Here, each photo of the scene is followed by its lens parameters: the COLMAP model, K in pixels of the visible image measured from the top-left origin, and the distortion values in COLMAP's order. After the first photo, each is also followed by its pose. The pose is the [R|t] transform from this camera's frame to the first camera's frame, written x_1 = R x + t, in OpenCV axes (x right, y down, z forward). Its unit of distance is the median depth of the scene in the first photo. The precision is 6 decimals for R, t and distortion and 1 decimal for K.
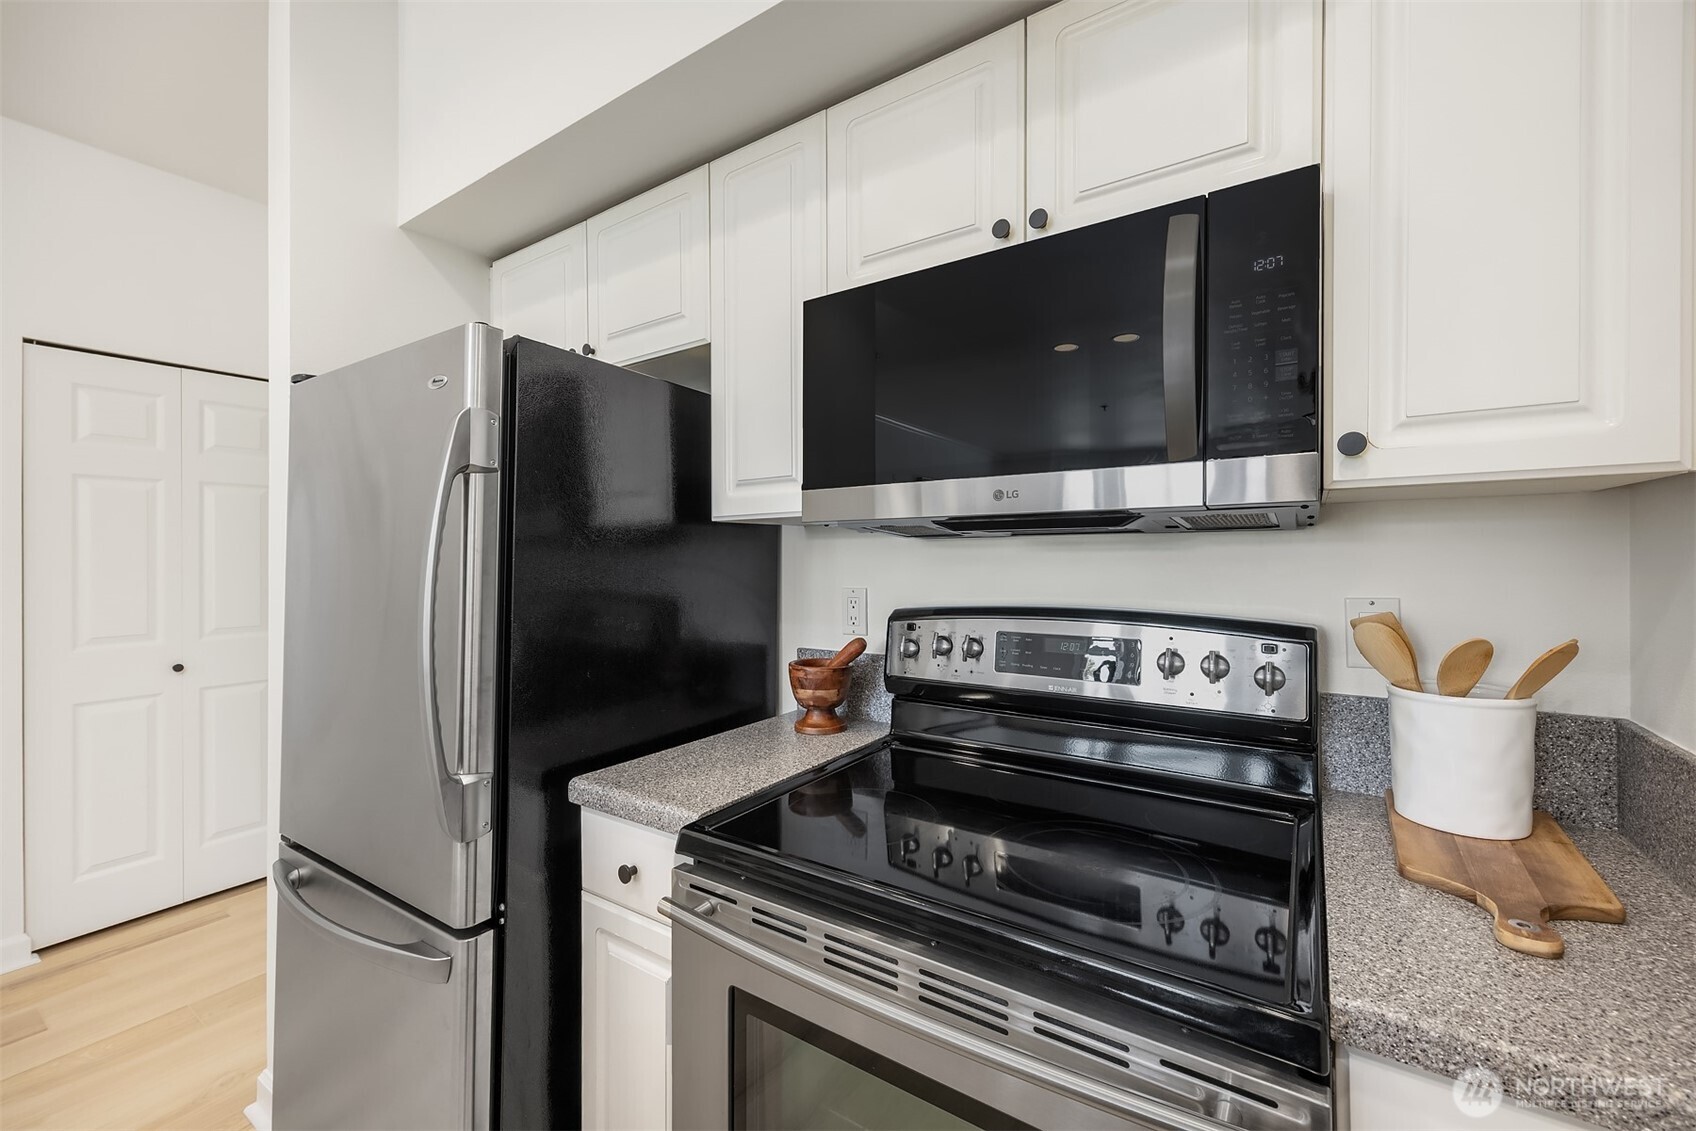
lens RADIAL K [[674.9, 0, 861.3], [0, 674.9, 554.7], [0, 0, 1]] dist [0.009845, 0.000013]
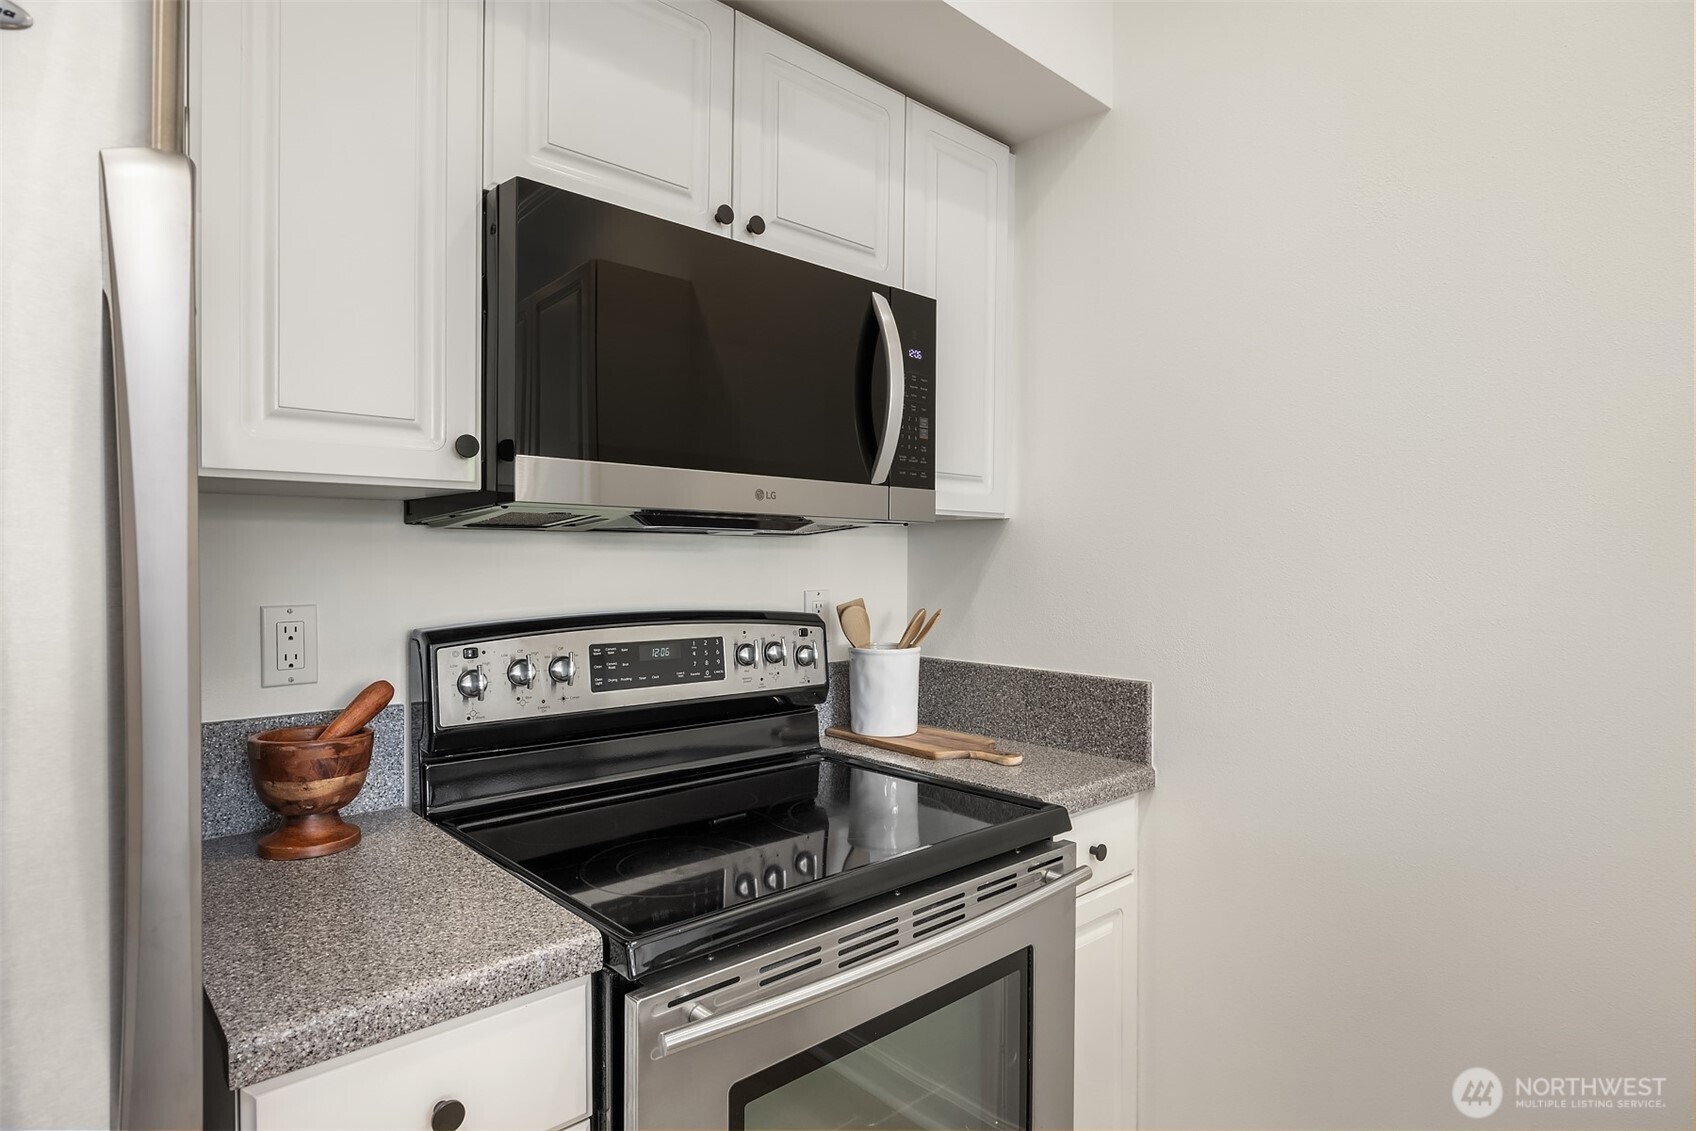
lens RADIAL K [[925.9, 0, 848.0], [0, 925.9, 565.5], [0, 0, 1]] dist [0.000585, 0.000536]
pose [[0.242093, 0.001962, 0.970251, -1.001839], [-0.010623, 0.999943, 0.000629, 0.013254], [-0.970195, -0.010459, 0.242101, 0.496197]]
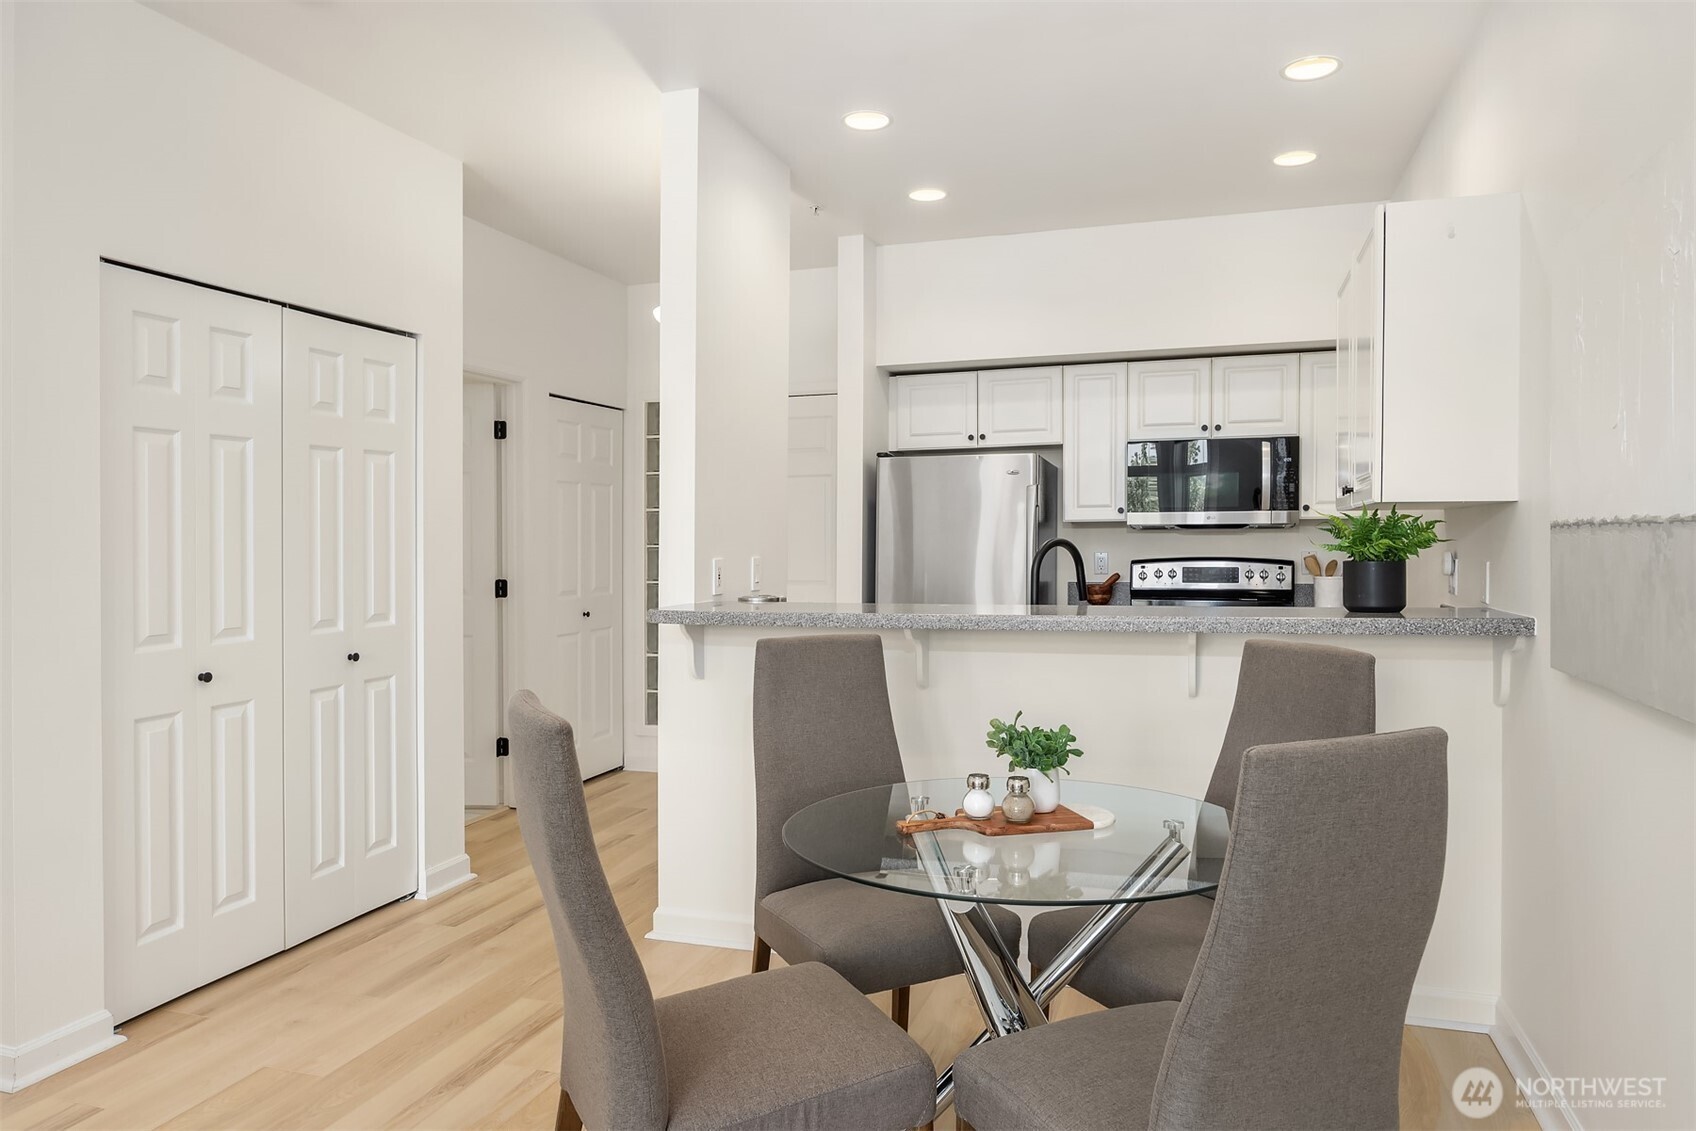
lens RADIAL K [[1110.5, 0, 898.4], [0, 1110.5, 544.7], [0, 0, 1]] dist [0.049361, -0.000520]
pose [[0.952791, -0.000272, 0.303627, -2.507091], [-0.002267, 0.999965, 0.008010, -0.001827], [-0.303619, -0.008320, 0.952757, -3.196990]]
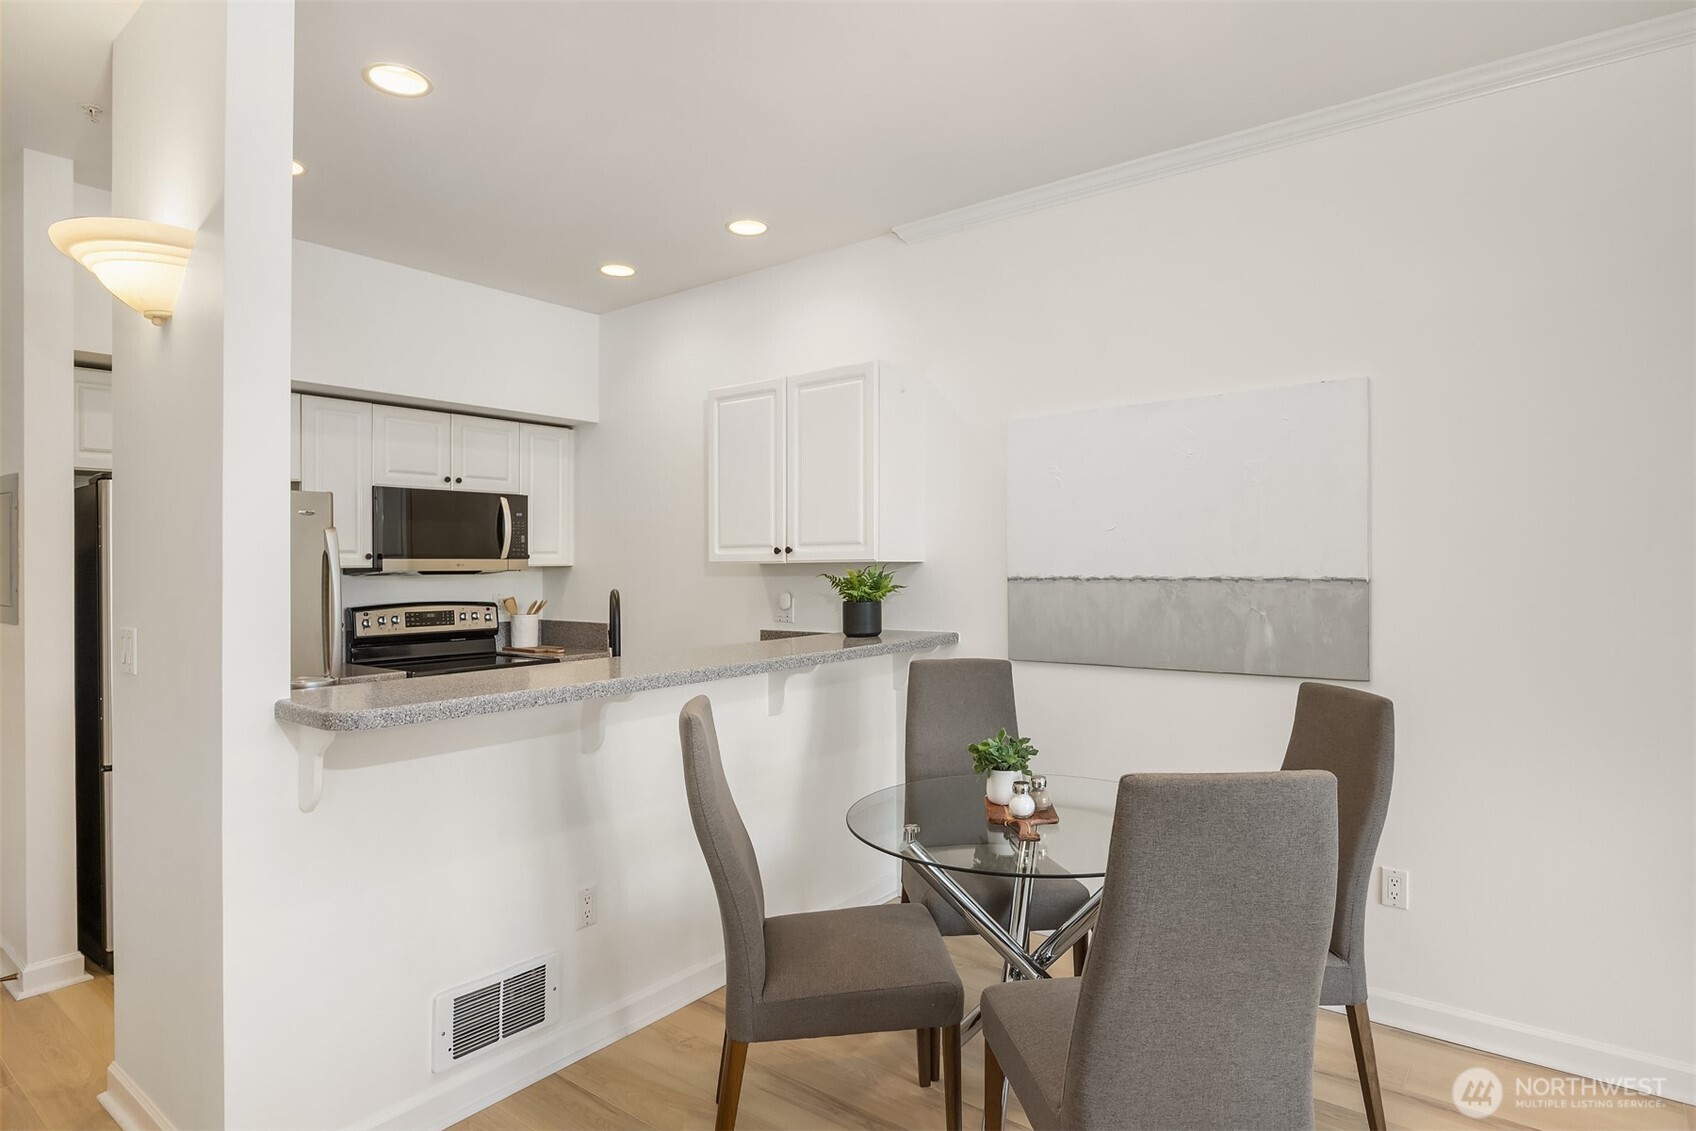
lens RADIAL K [[925.9, 0, 848.0], [0, 925.9, 565.5], [0, 0, 1]] dist [0.000585, 0.000536]
pose [[0.080708, 0.005330, 0.996724, -3.841870], [0.001010, 0.999985, -0.005429, -0.053952], [-0.996737, 0.001445, 0.080701, -1.175600]]
